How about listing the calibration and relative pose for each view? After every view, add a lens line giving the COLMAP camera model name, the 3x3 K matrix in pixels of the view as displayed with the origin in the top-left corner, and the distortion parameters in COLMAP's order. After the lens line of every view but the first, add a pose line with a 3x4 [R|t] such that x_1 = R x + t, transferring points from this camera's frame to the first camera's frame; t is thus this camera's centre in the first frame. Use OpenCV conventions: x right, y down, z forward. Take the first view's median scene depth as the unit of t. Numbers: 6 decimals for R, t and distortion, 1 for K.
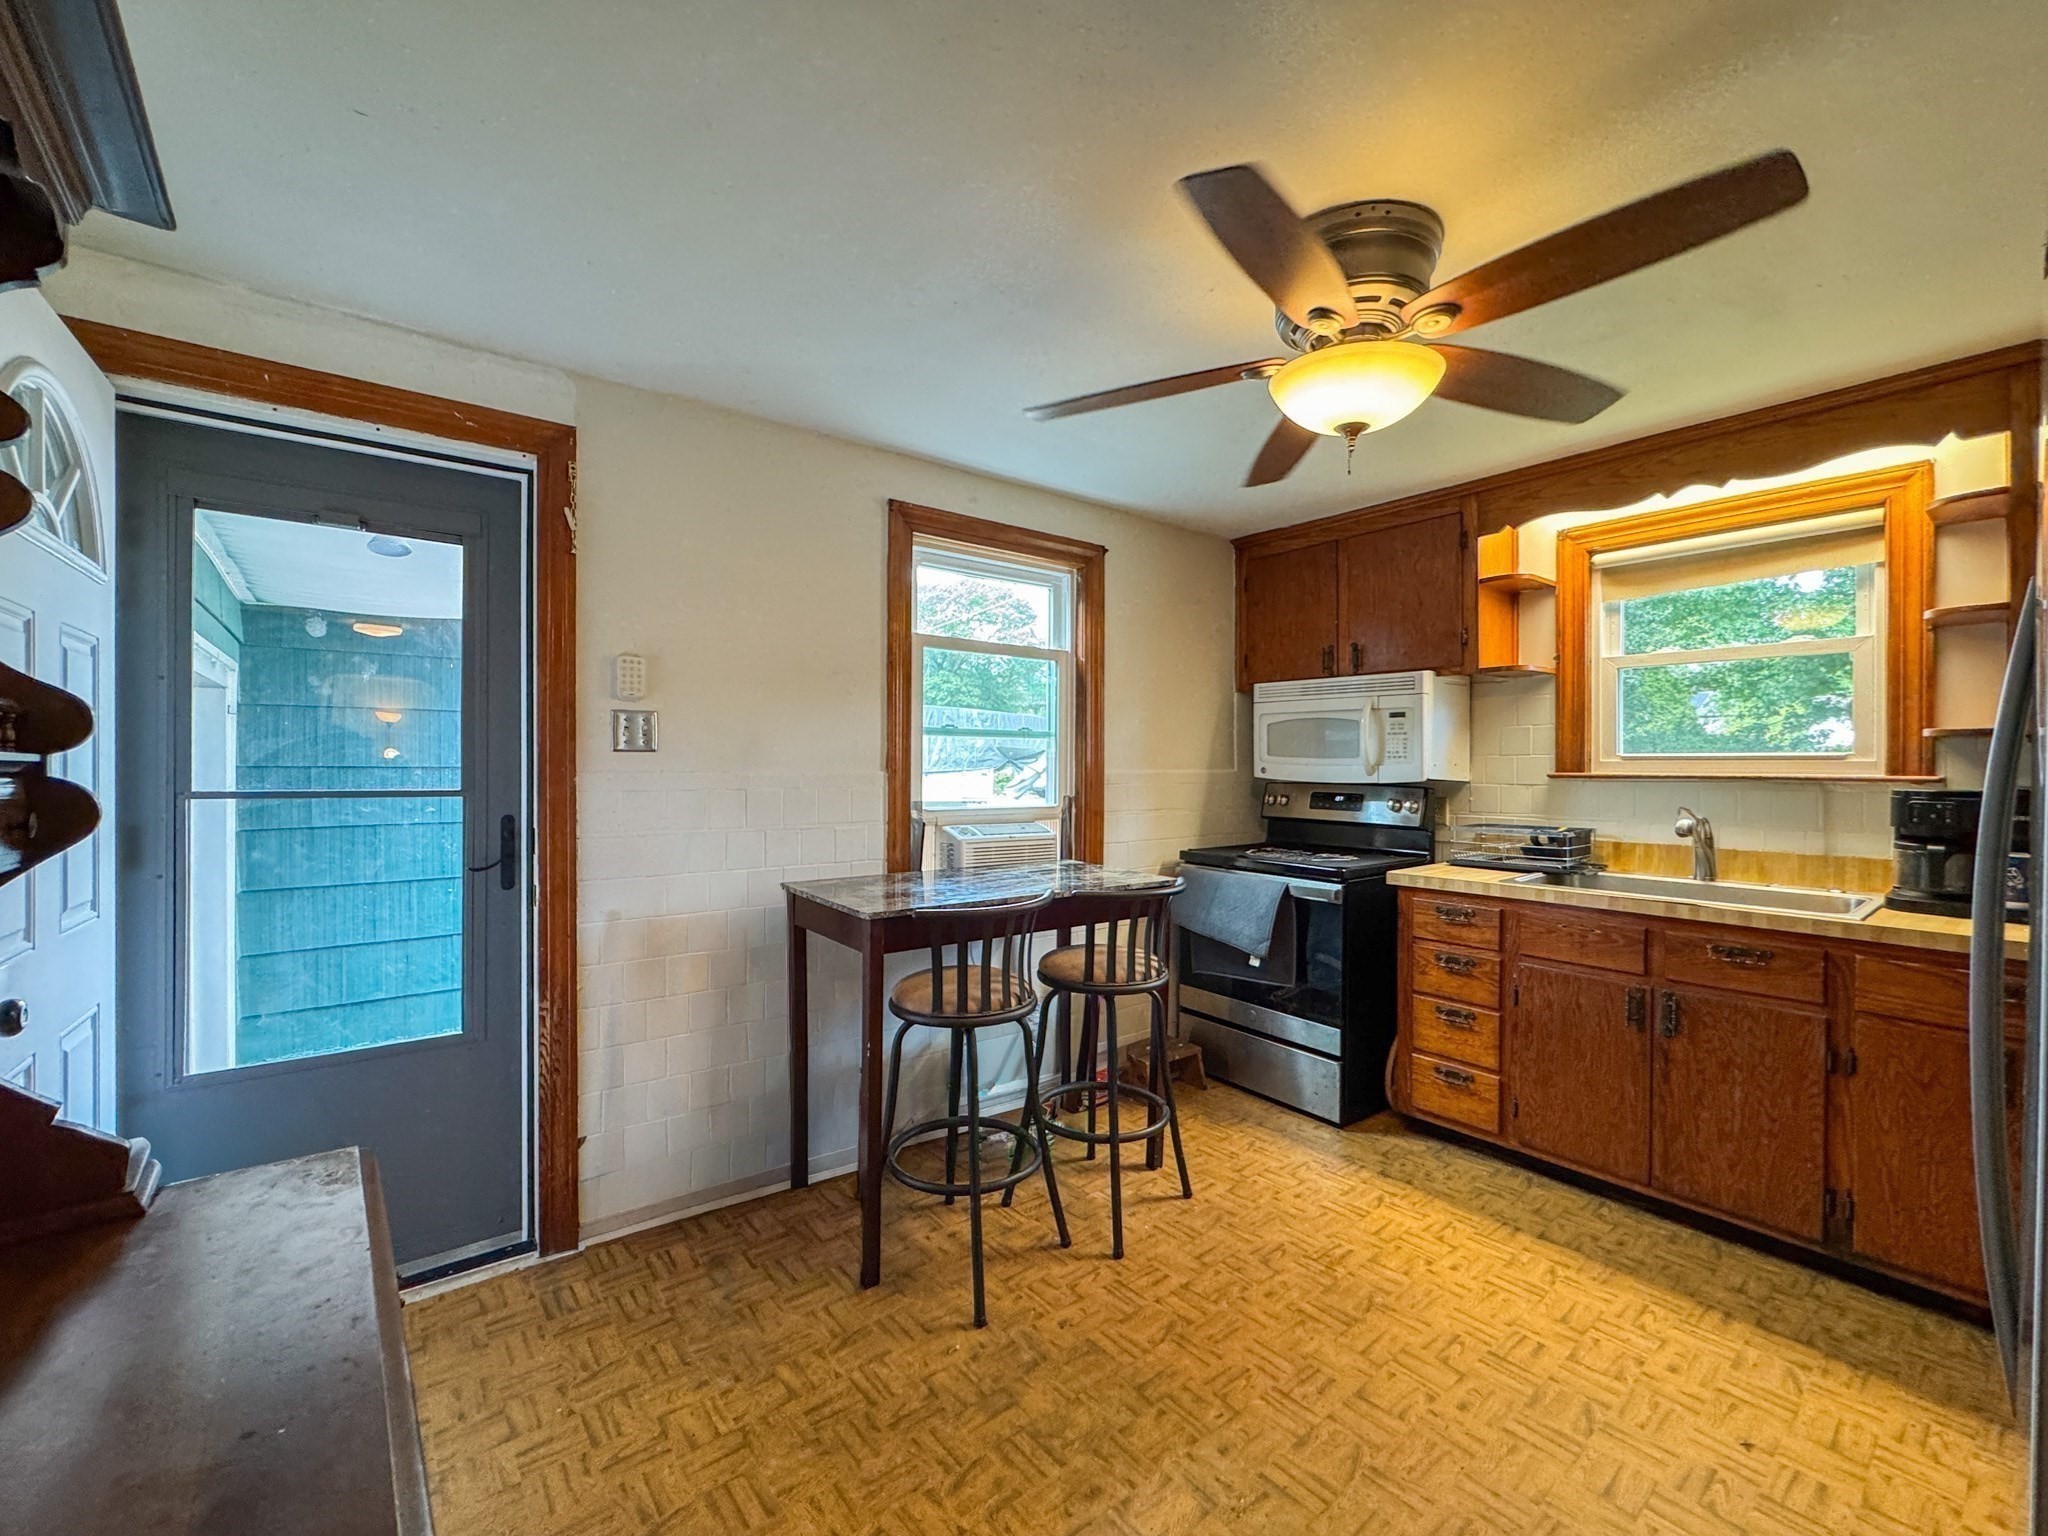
lens RADIAL K [[813.7, 0, 1054.0], [0, 813.7, 767.6], [0, 0, 1]] dist [0.000360, -0.002859]
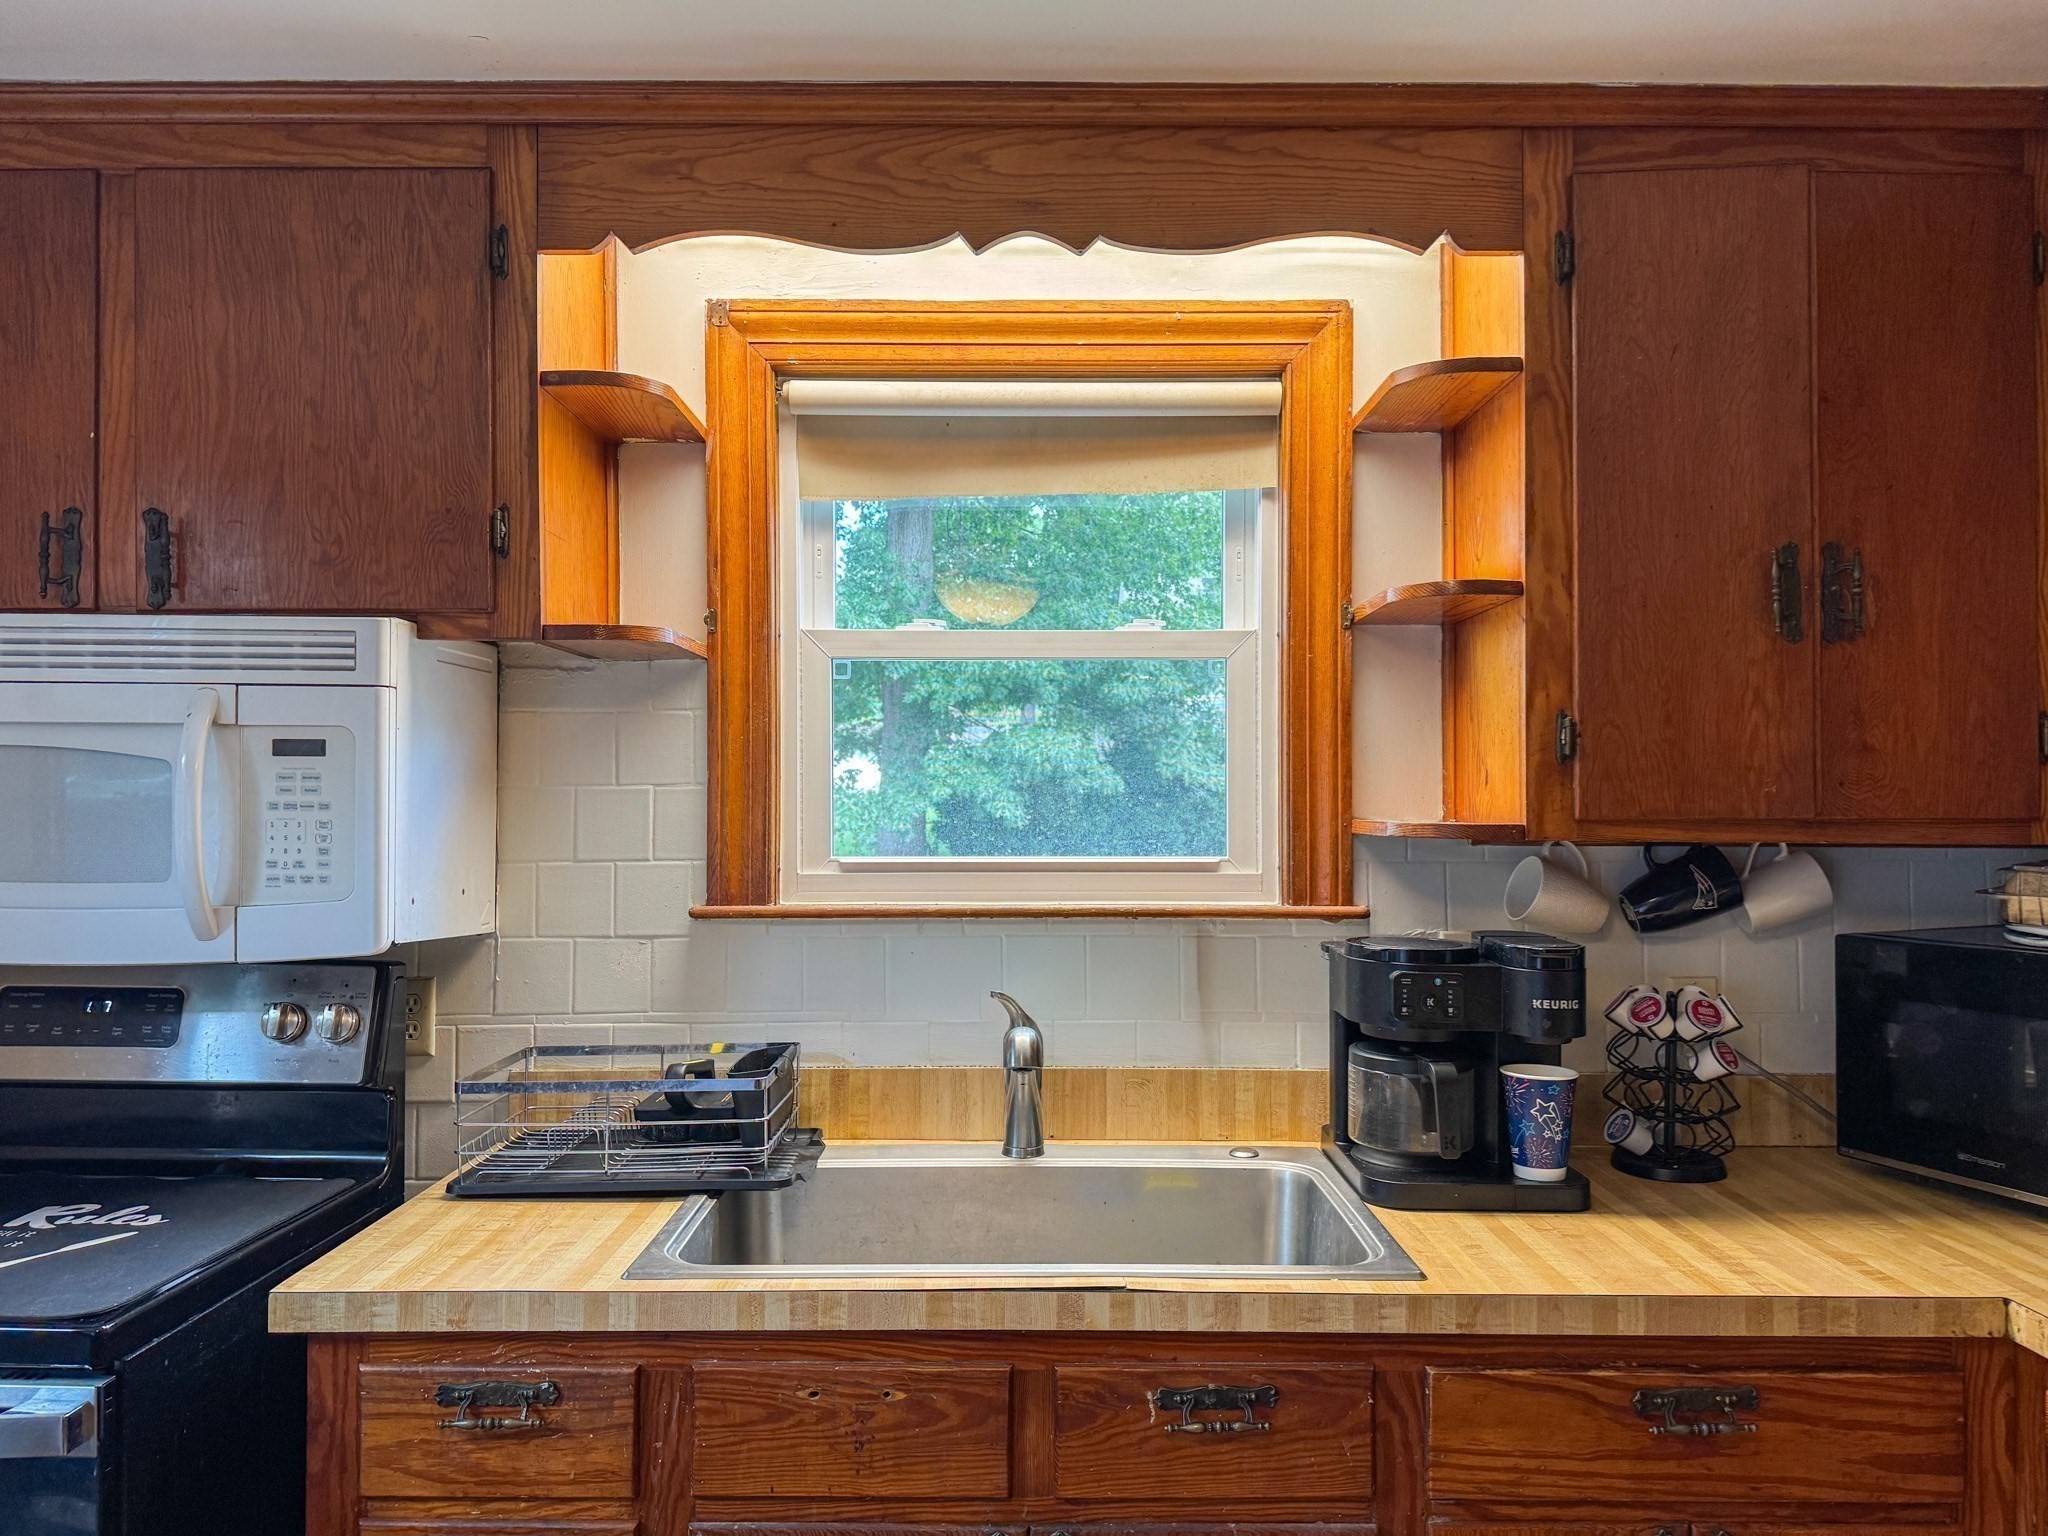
lens RADIAL K [[1425.4, 0, 997.1], [0, 1425.4, 795.0], [0, 0, 1]] dist [0.073866, -0.087874]
pose [[0.645493, 0.007398, 0.763731, 0.174324], [0.005048, 0.999890, -0.013953, -0.038325], [-0.763750, 0.012862, 0.645384, 0.446591]]
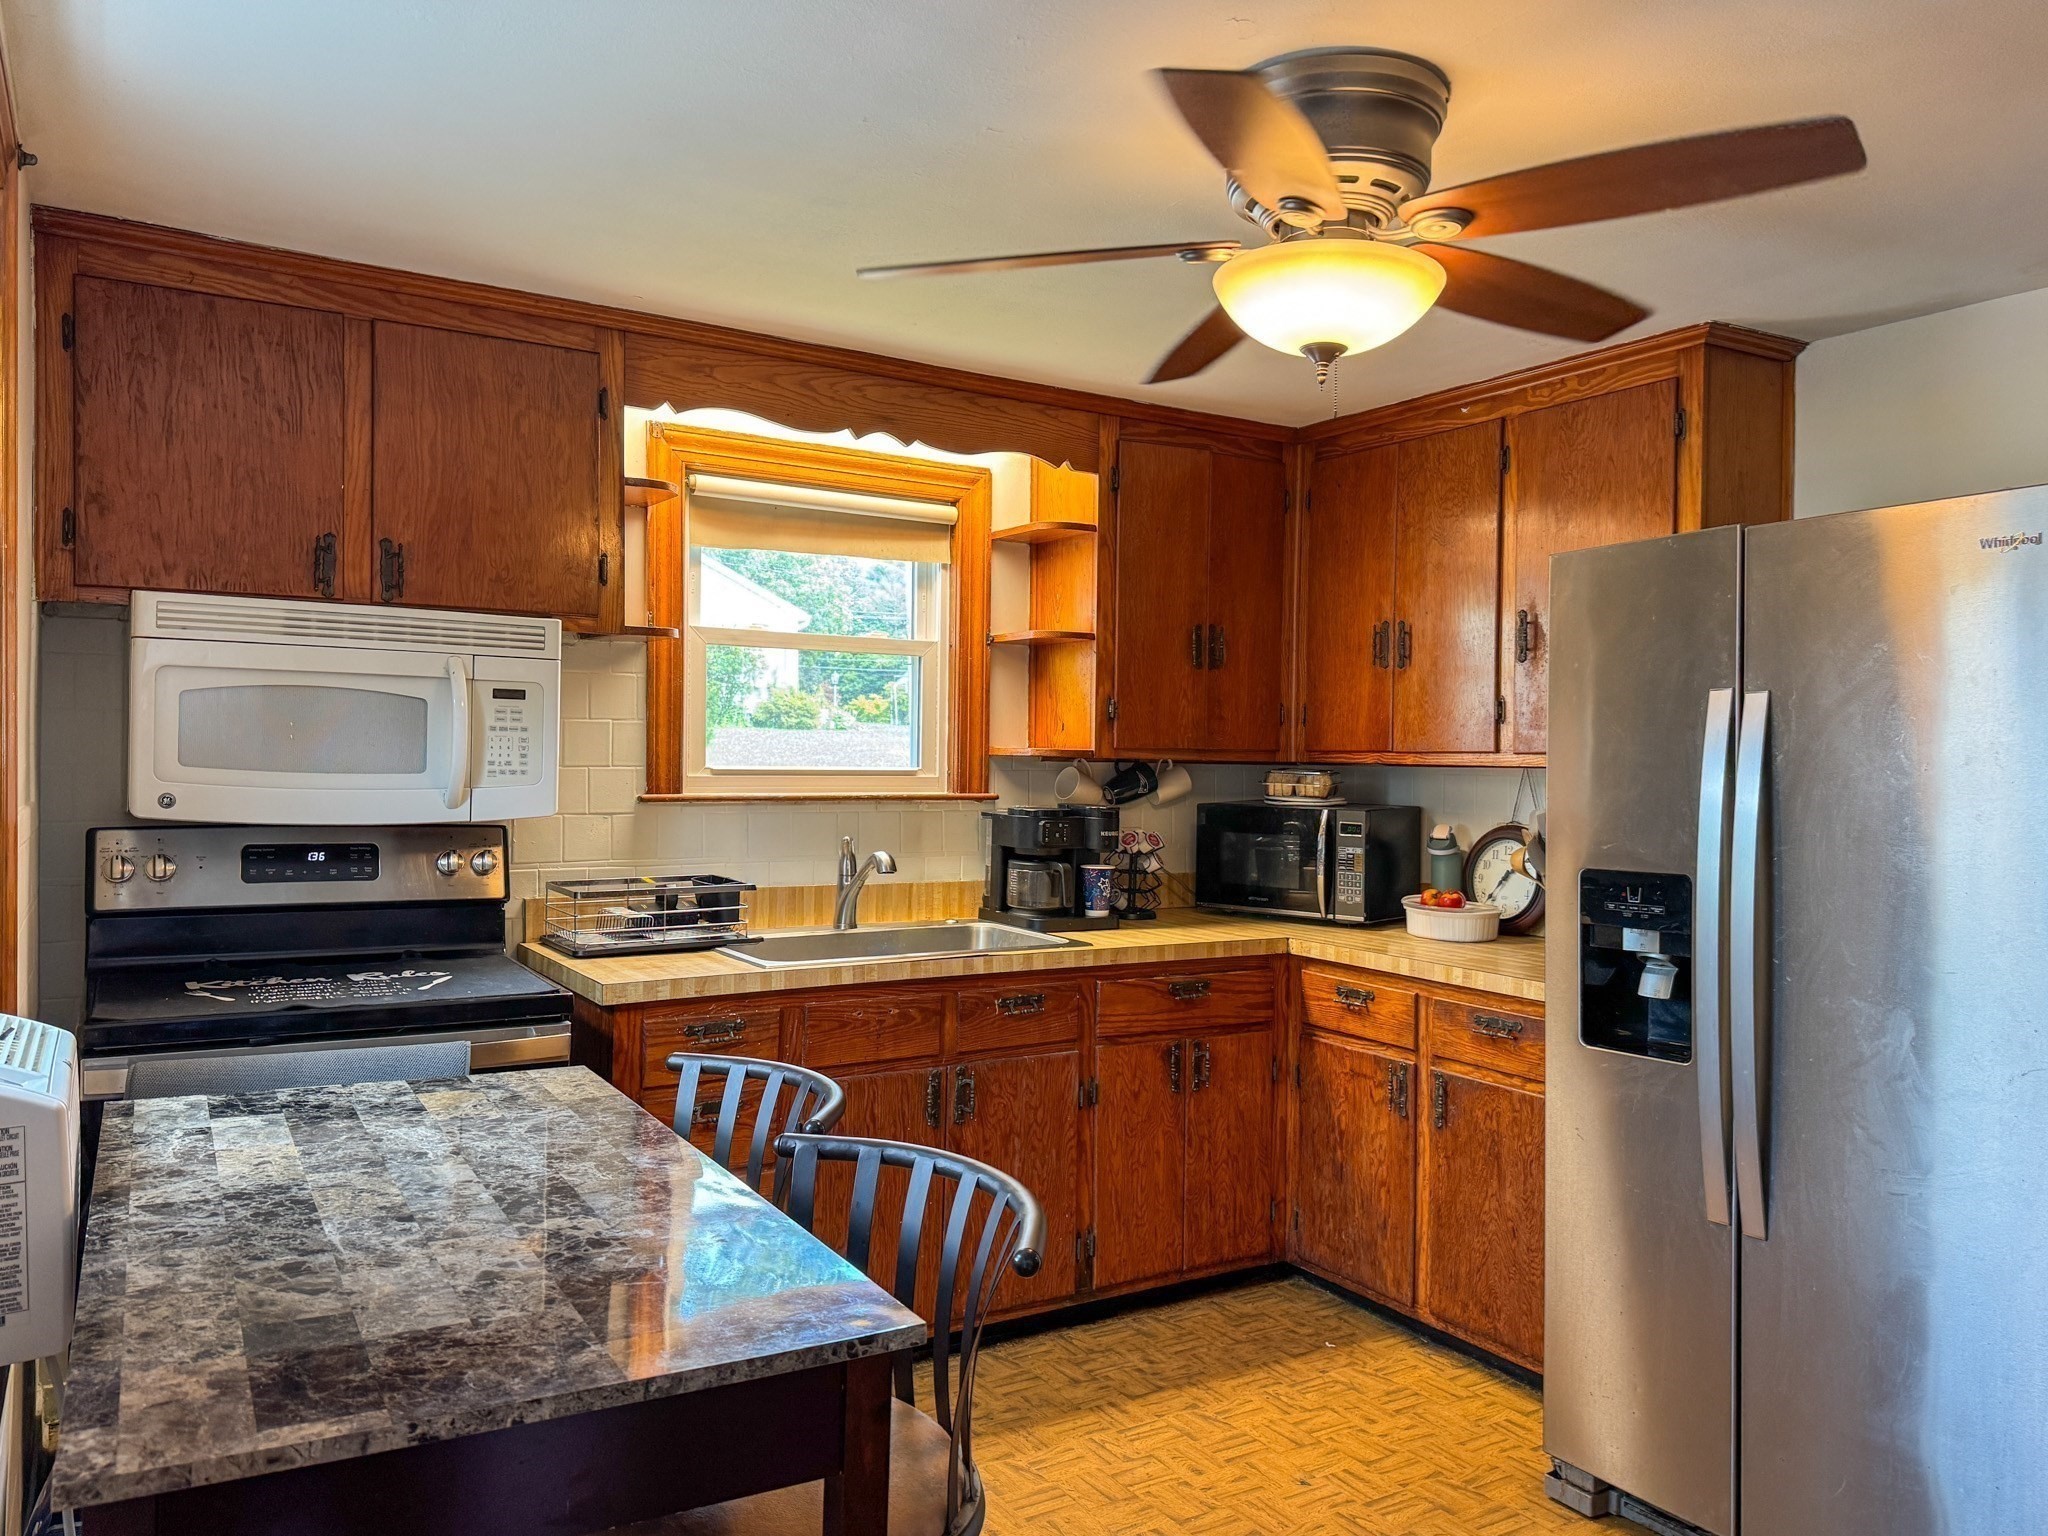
lens RADIAL K [[1425.4, 0, 1006.4], [0, 1425.4, 771.7], [0, 0, 1]] dist [0.073866, -0.087874]
pose [[0.153444, -0.007594, 0.988128, -0.481956], [-0.003804, 0.999959, 0.008276, -0.023372], [-0.988150, -0.005029, 0.153408, 0.554644]]
